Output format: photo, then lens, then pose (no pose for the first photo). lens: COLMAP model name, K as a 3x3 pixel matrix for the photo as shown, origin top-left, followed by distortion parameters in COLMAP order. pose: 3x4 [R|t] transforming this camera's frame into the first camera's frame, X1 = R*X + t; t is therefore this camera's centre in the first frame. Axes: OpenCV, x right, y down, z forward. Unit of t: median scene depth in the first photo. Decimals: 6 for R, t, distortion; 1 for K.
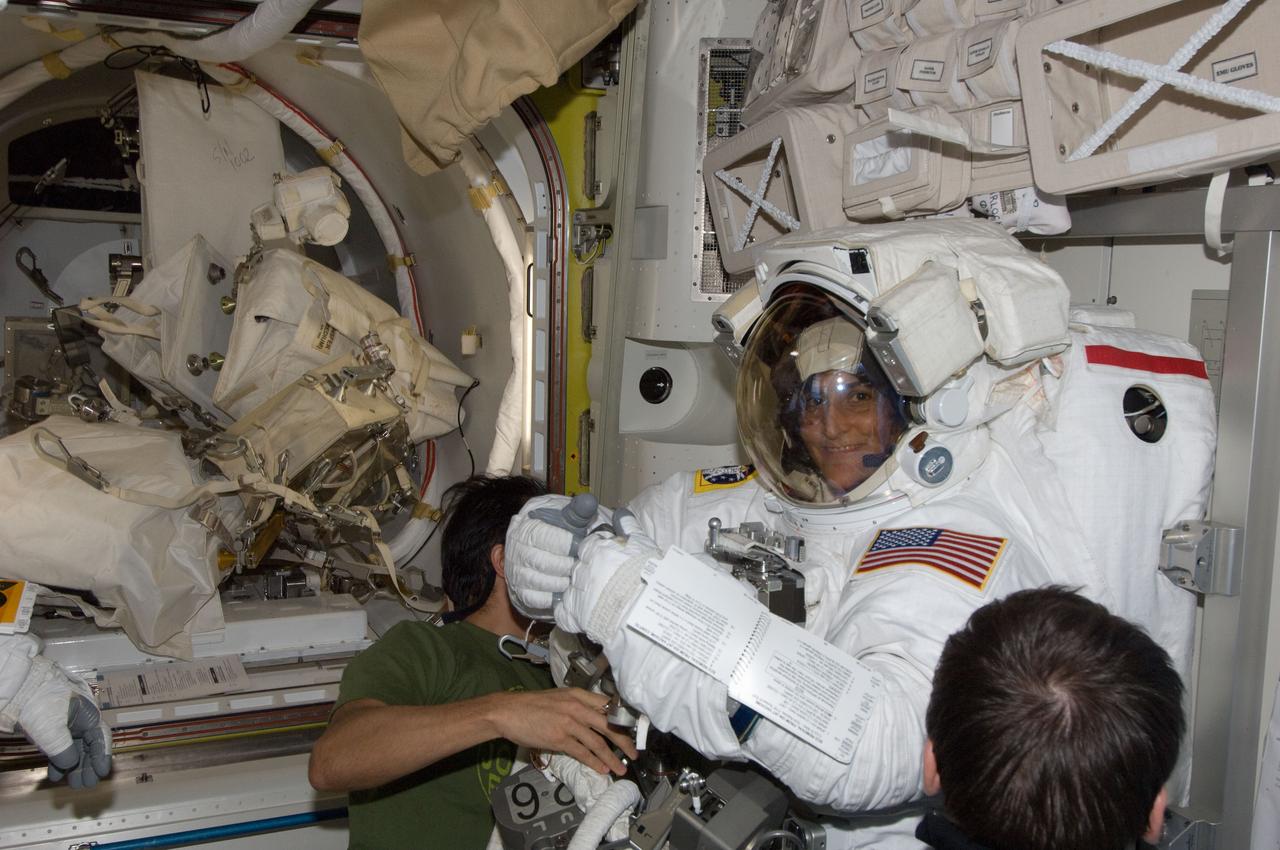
lens RADIAL K [[1198.1, 0, 621.0], [0, 1198.1, 425.3], [0, 0, 1]] dist [0.055479, -0.101611]
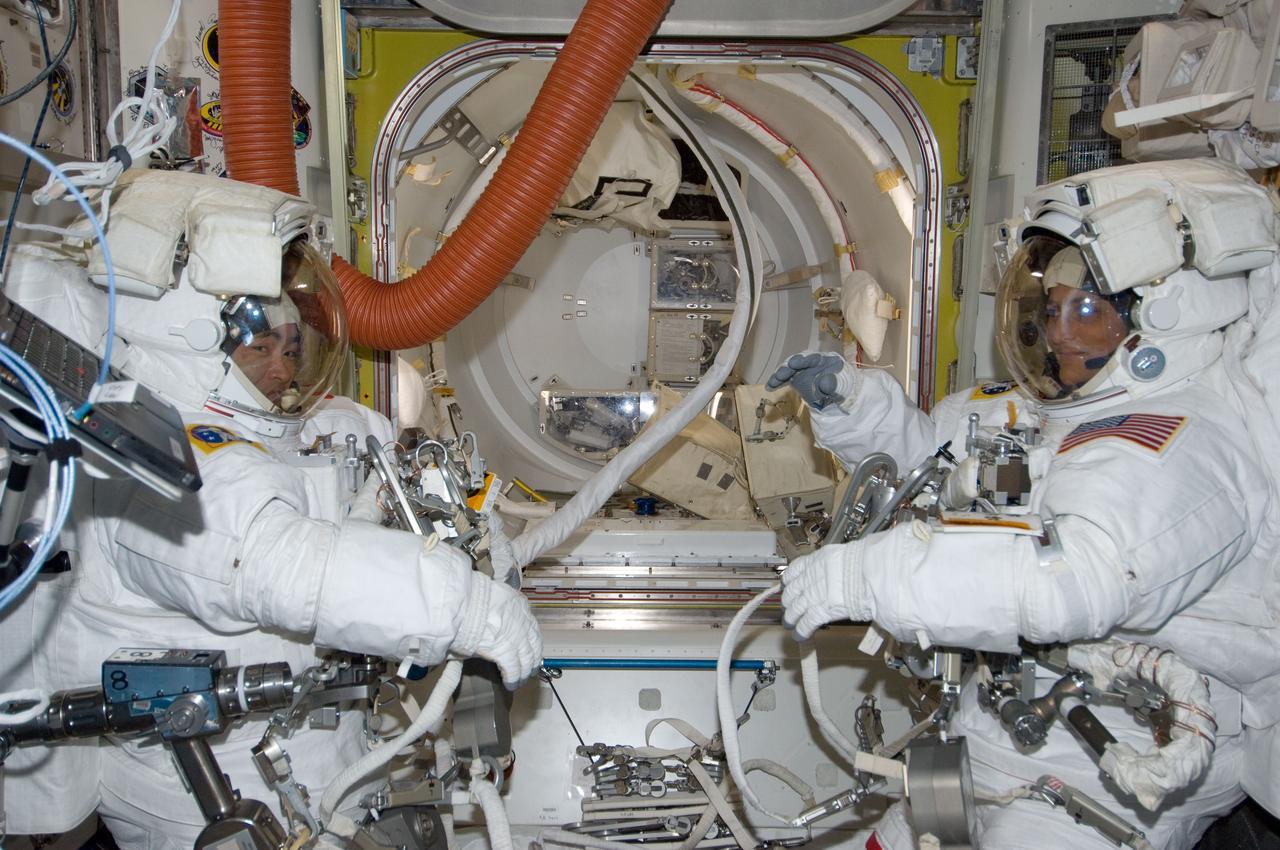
lens RADIAL K [[1198.1, 0, 621.0], [0, 1198.1, 425.3], [0, 0, 1]] dist [0.055479, -0.101611]
pose [[0.908732, 0.031500, -0.416189, 0.150341], [-0.037595, 0.999272, -0.006455, 0.064112], [0.415683, 0.021513, 0.909255, -0.161291]]
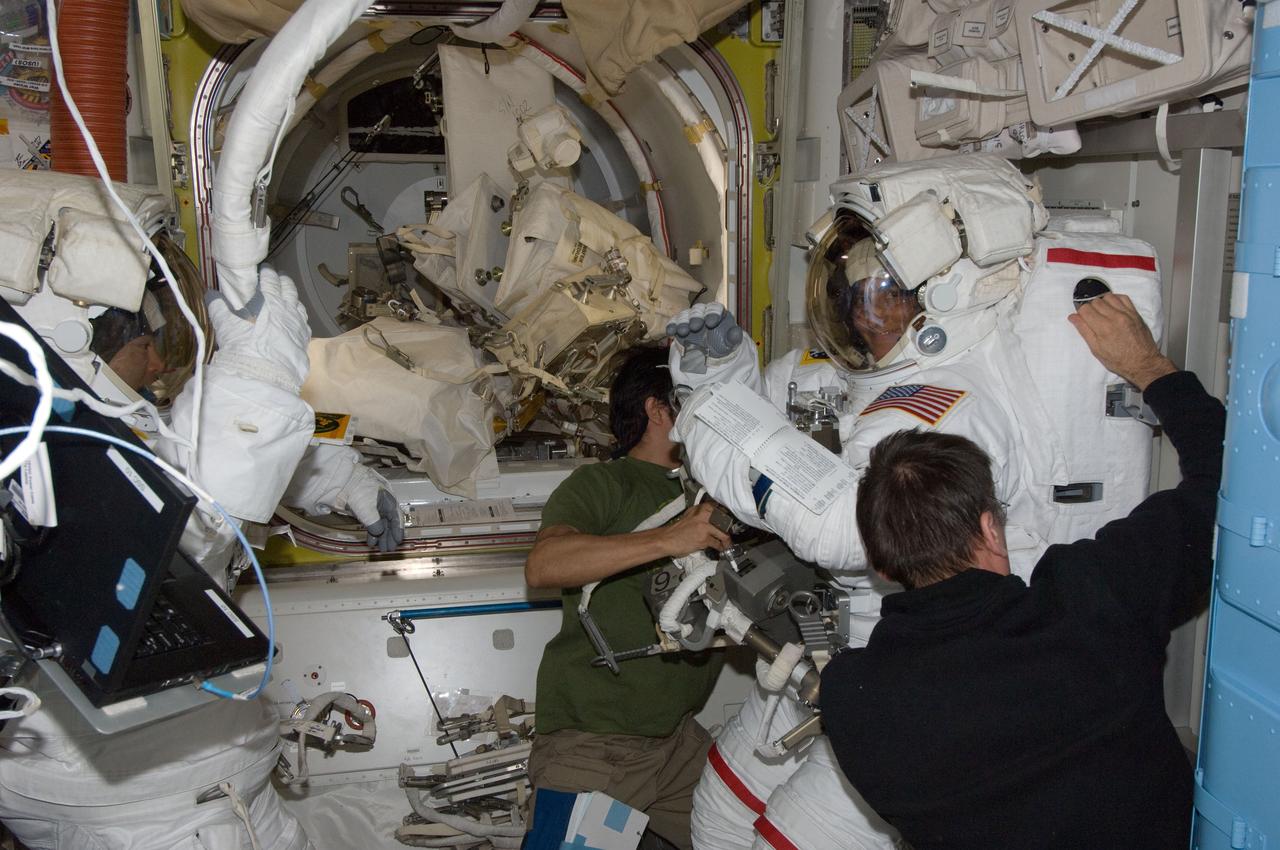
lens RADIAL K [[1243.1, 0, 640.0], [0, 1243.1, 425.0], [0, 0, 1]] dist [0.119286, -0.386353]
pose [[0.967222, 0.011239, -0.253683, 0.158143], [0.004413, 0.998125, 0.061047, 0.028408], [0.253894, -0.060166, 0.965359, -0.260569]]
